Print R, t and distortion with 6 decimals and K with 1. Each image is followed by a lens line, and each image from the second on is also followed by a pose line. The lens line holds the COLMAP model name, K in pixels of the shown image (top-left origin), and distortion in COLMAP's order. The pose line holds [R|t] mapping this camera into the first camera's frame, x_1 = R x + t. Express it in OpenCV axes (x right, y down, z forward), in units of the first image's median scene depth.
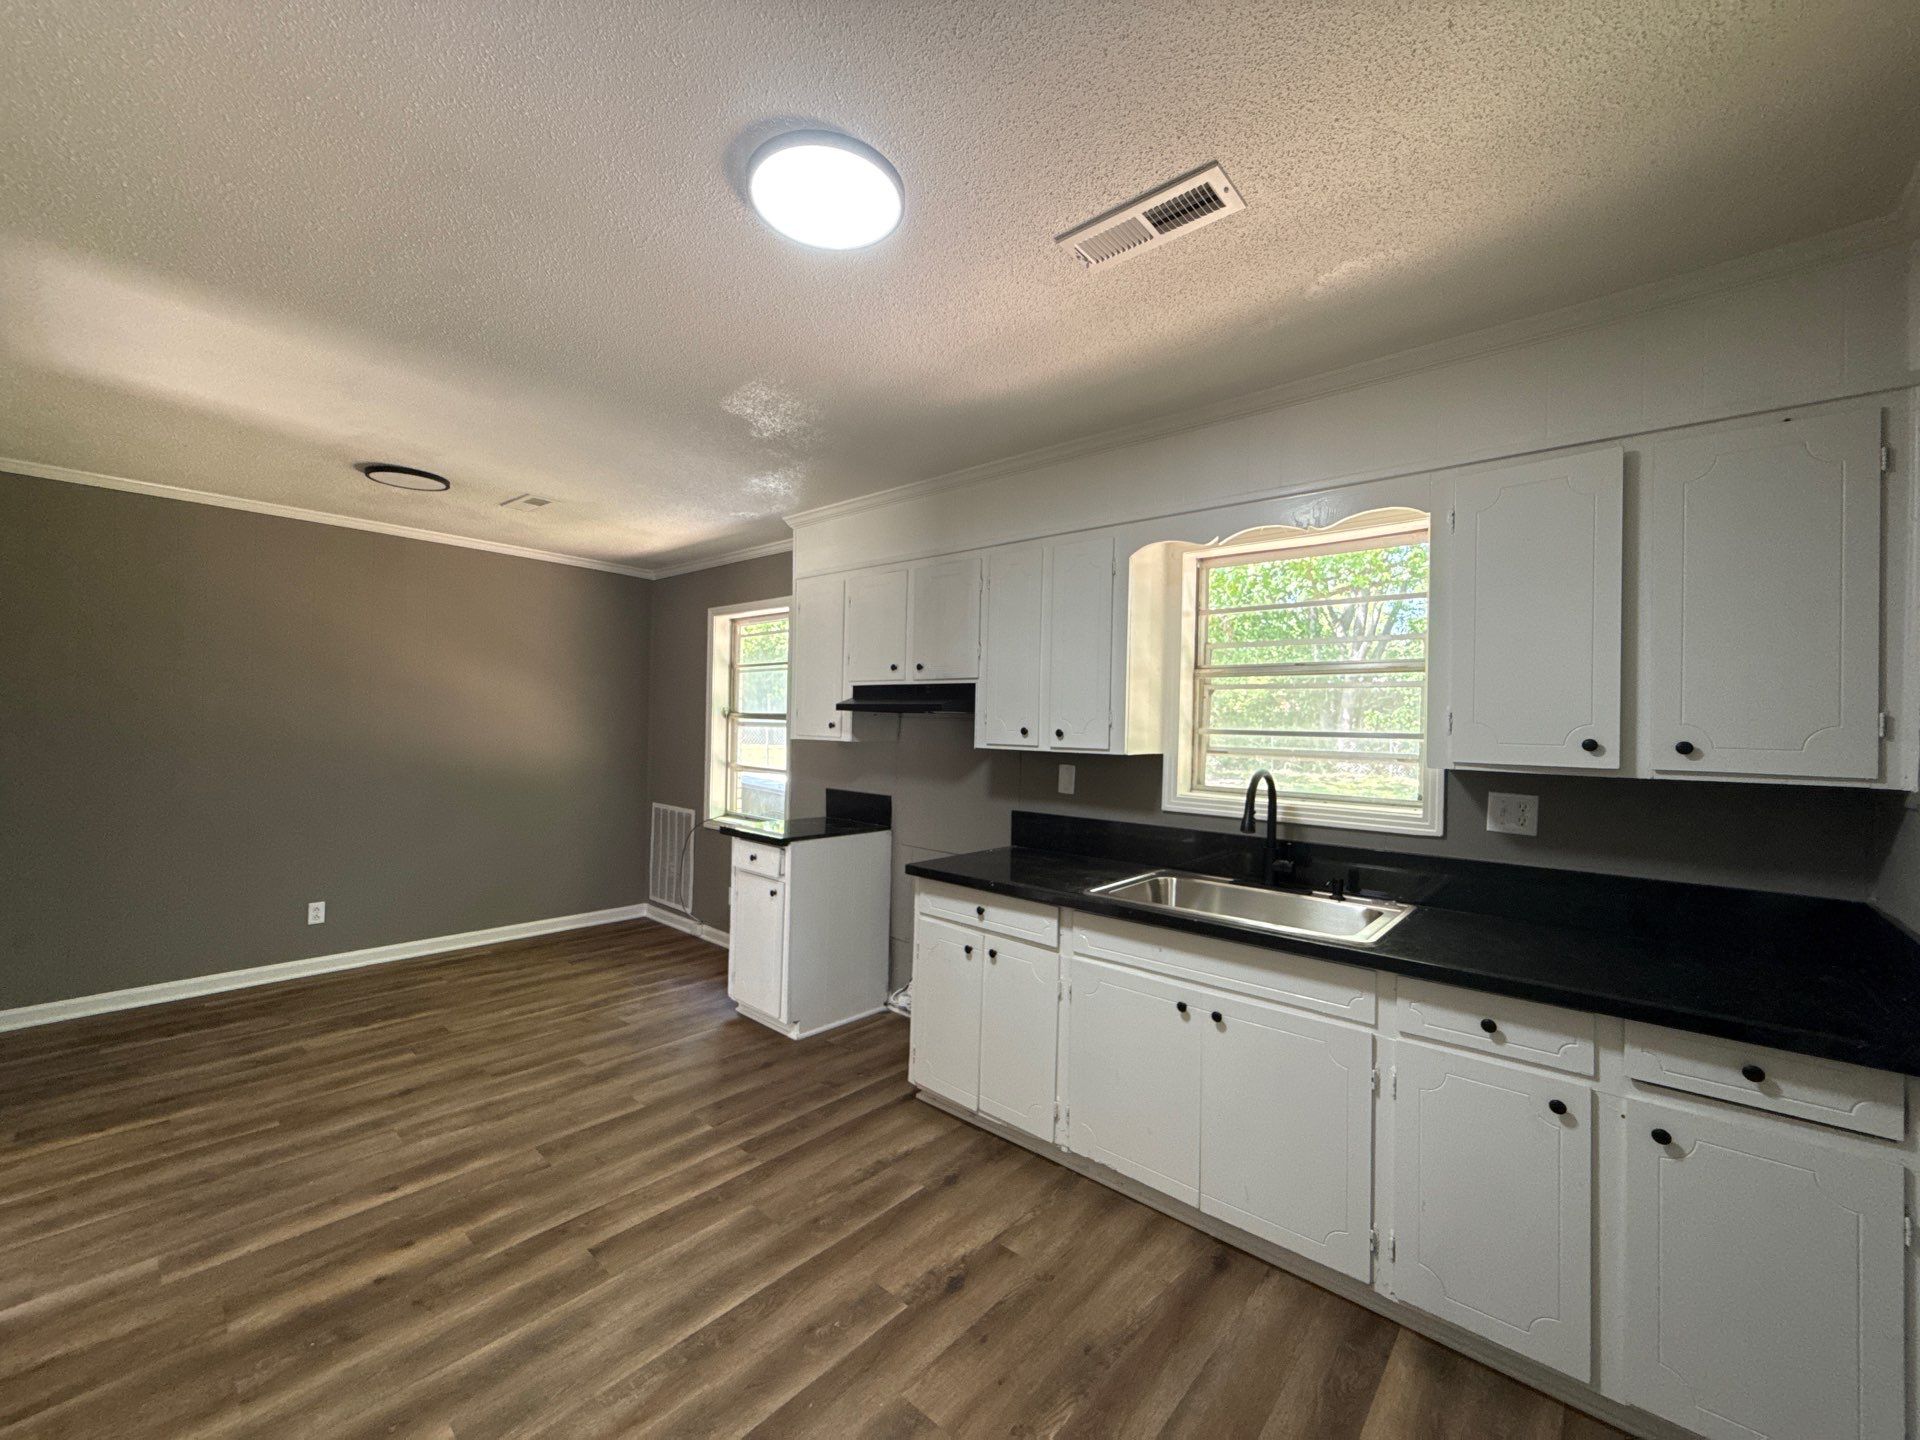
lens RADIAL K [[769.3, 0, 954.9], [0, 769.3, 719.3], [0, 0, 1]] dist [0.009000, -0.000358]
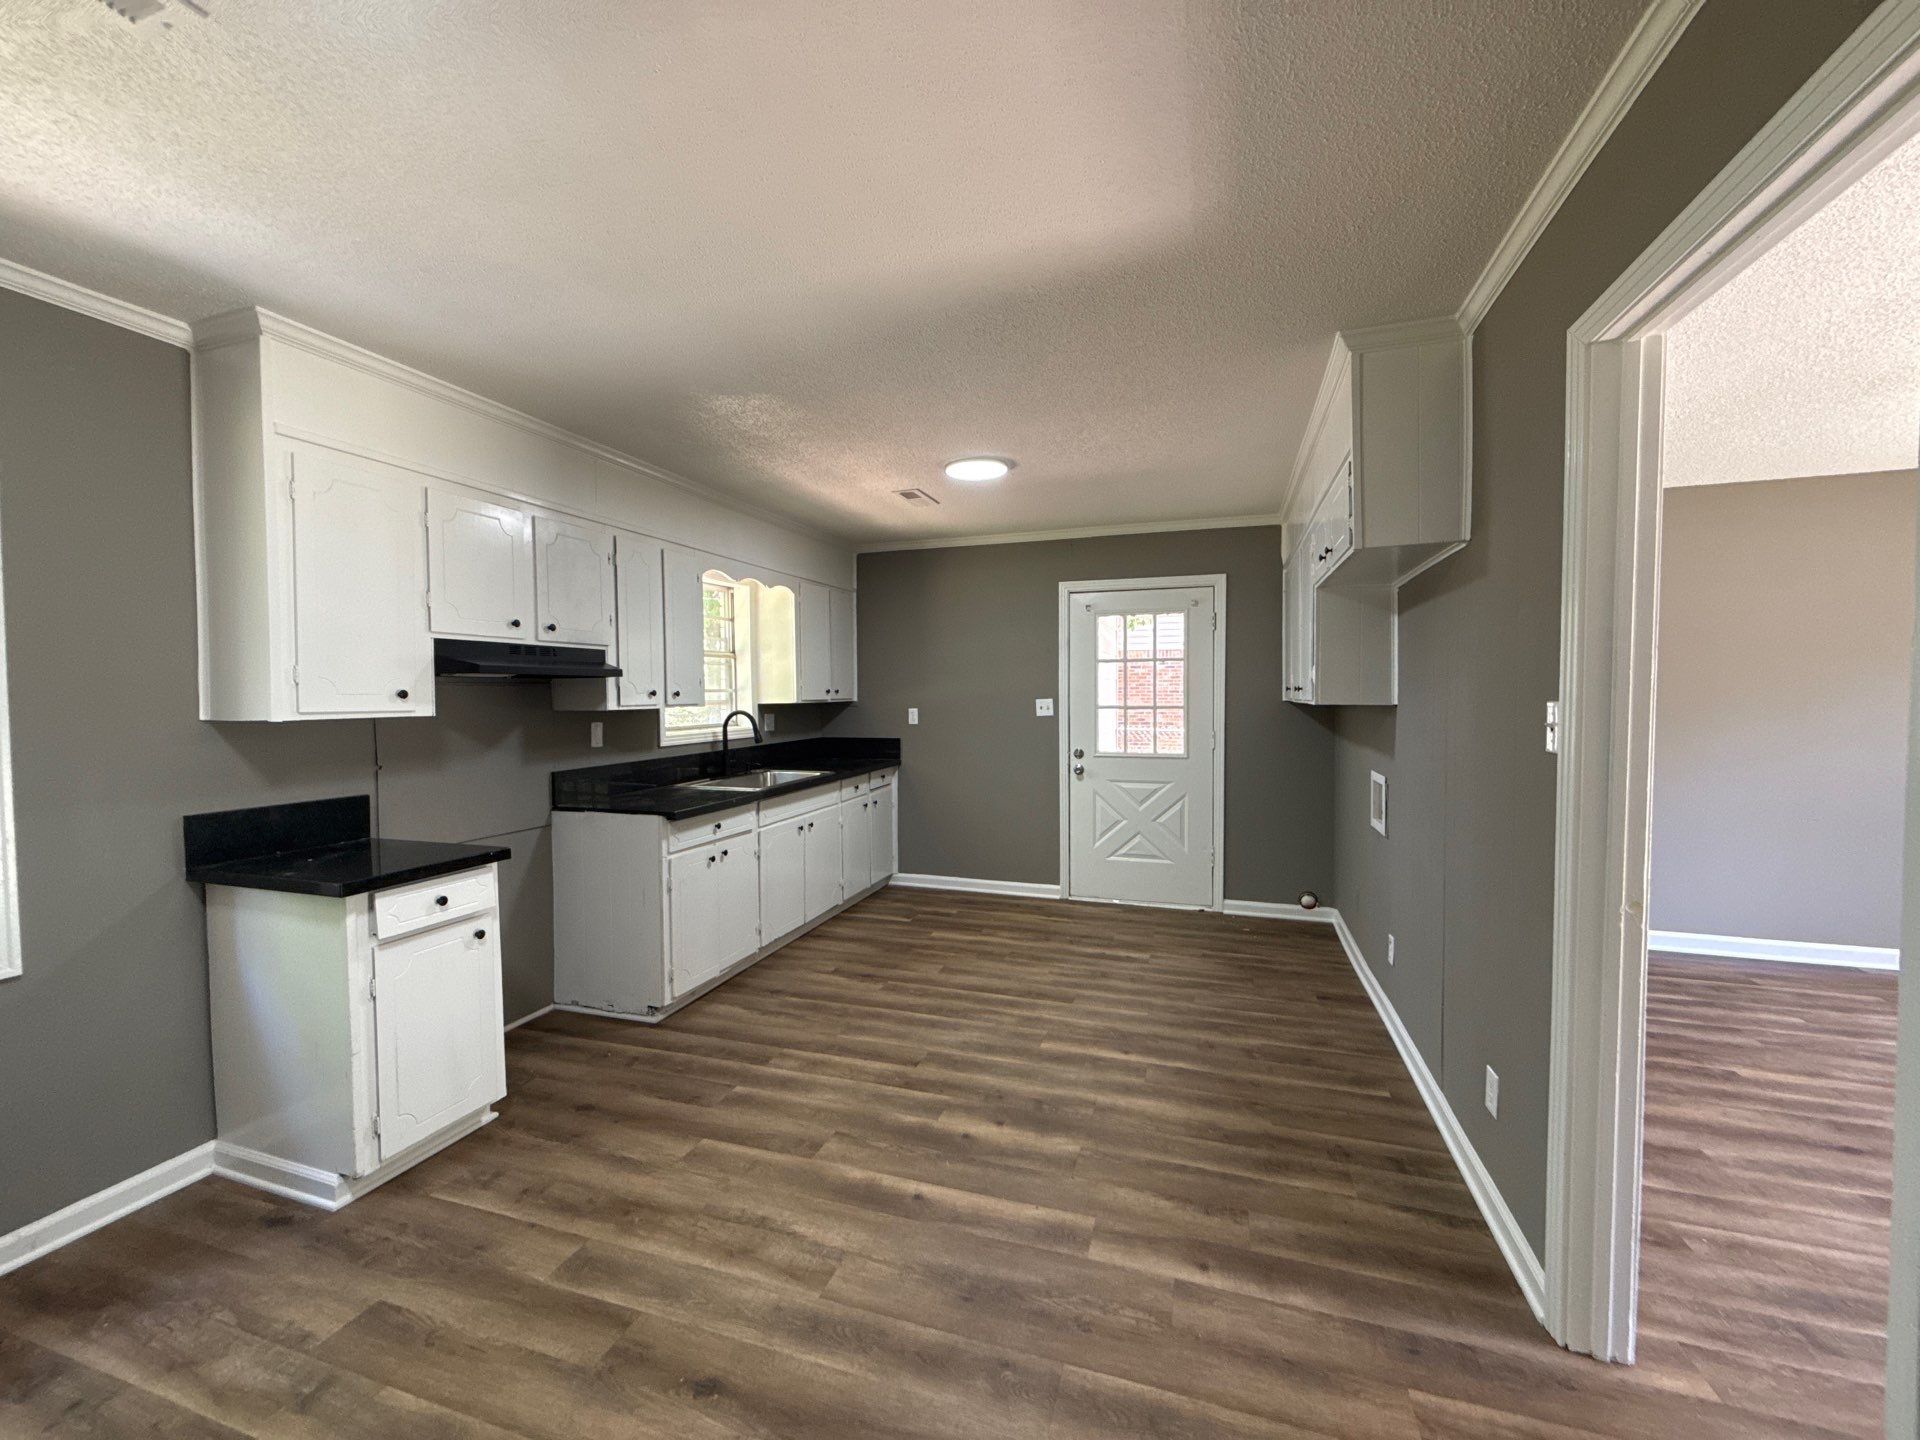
lens RADIAL K [[769.3, 0, 964.6], [0, 769.3, 716.9], [0, 0, 1]] dist [0.009000, -0.000358]
pose [[-0.399640, -0.043920, 0.915619, -1.480601], [-0.004336, 0.998931, 0.046024, -0.006275], [-0.916662, 0.014423, -0.399404, 1.239117]]
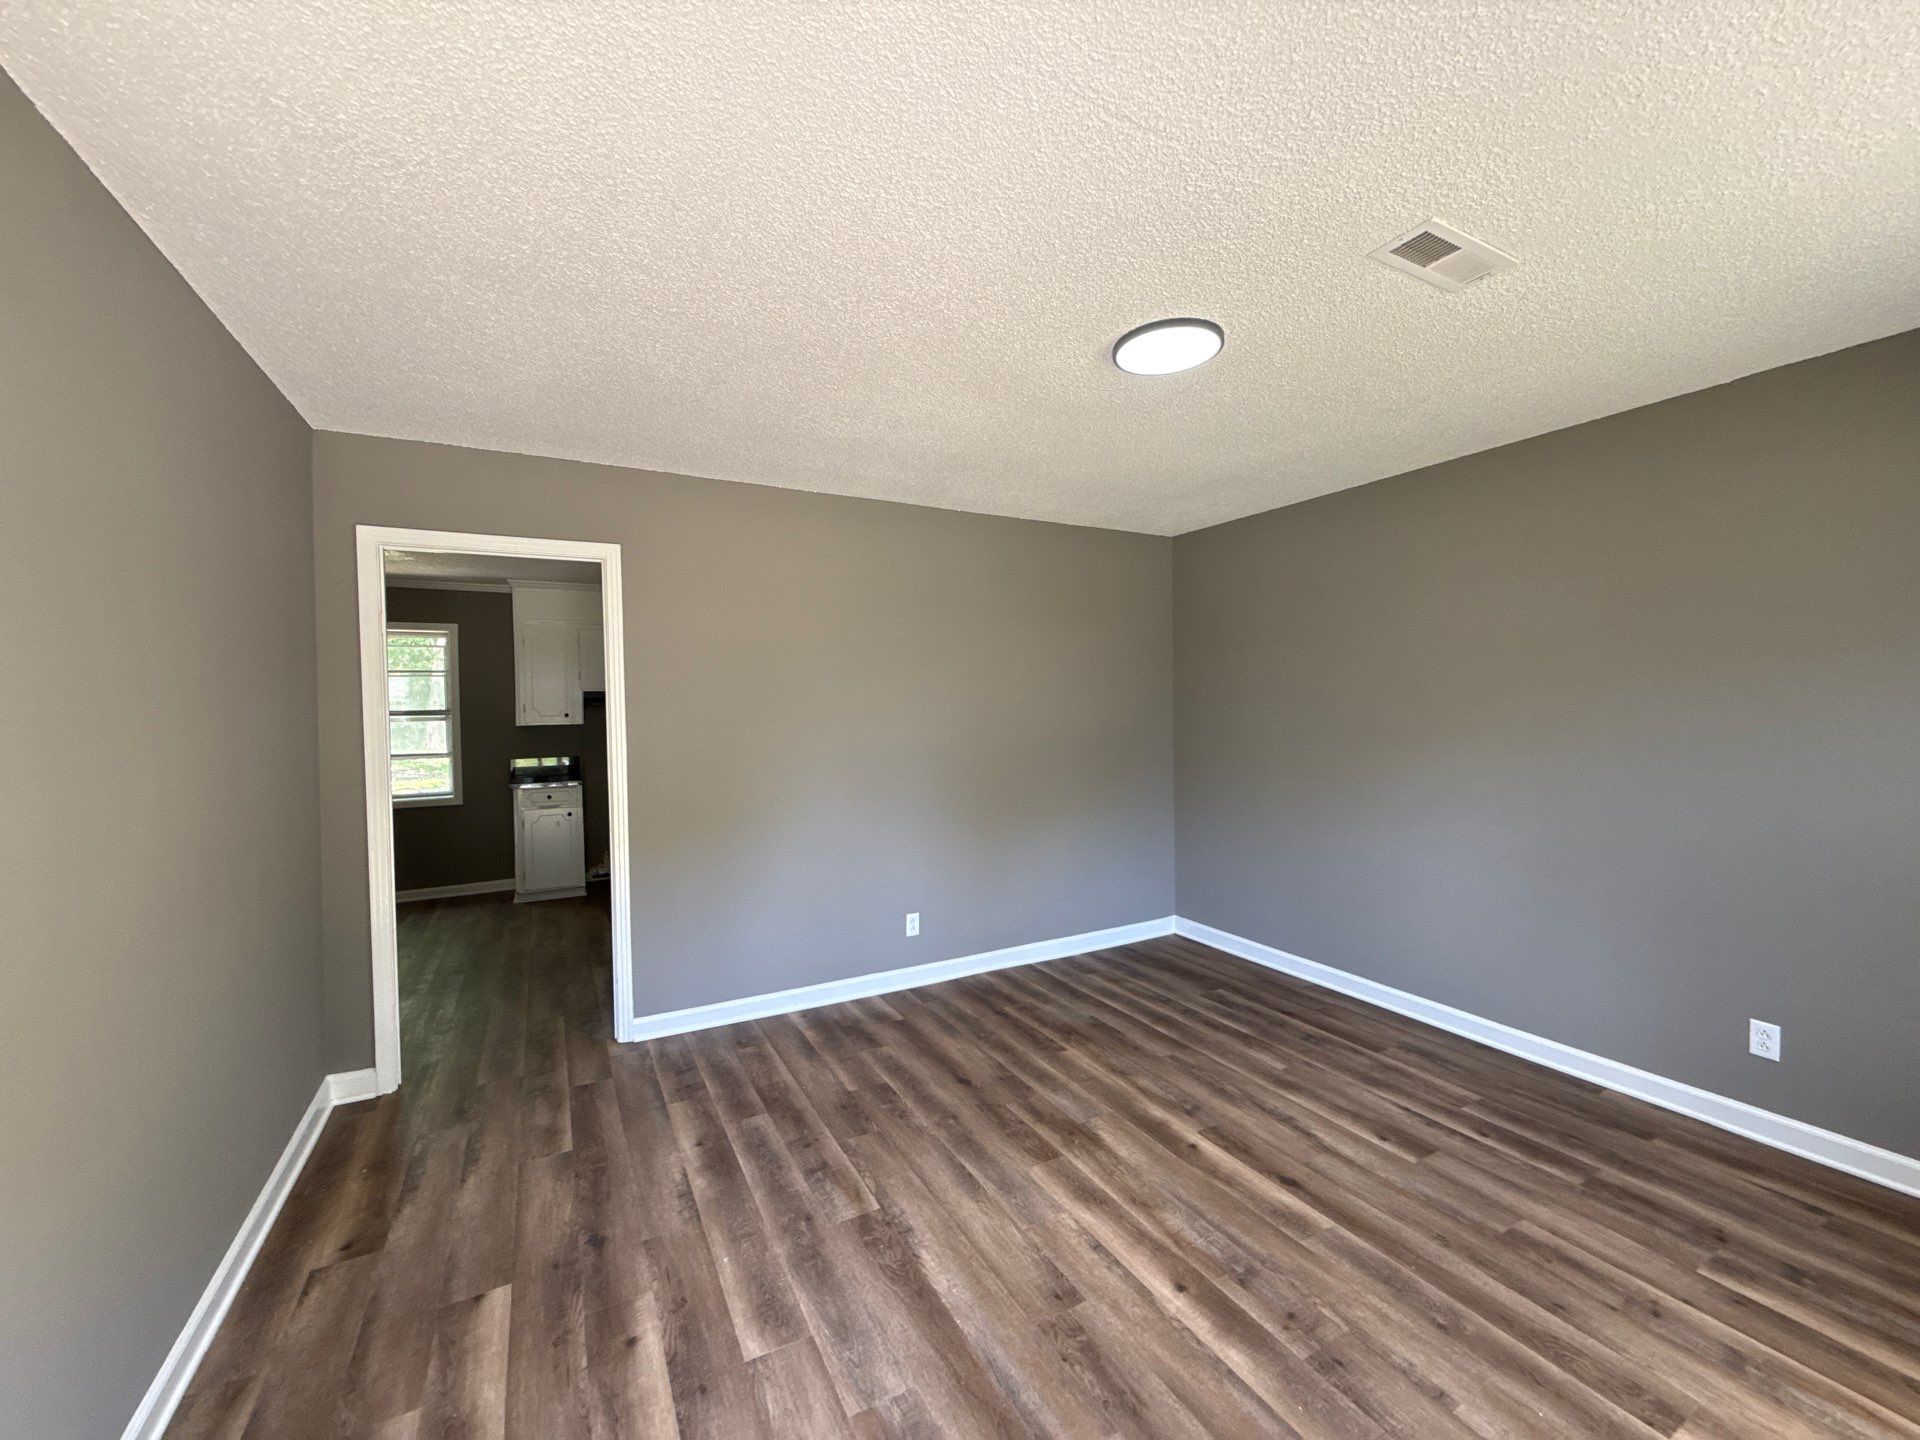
lens RADIAL K [[769.3, 0, 950.6], [0, 769.3, 723.6], [0, 0, 1]] dist [0.009000, -0.000358]
pose [[0.345981, -0.051082, 0.936850, -2.170112], [0.020390, 0.998690, 0.046924, -0.049940], [-0.938020, 0.002868, 0.346569, -0.538433]]
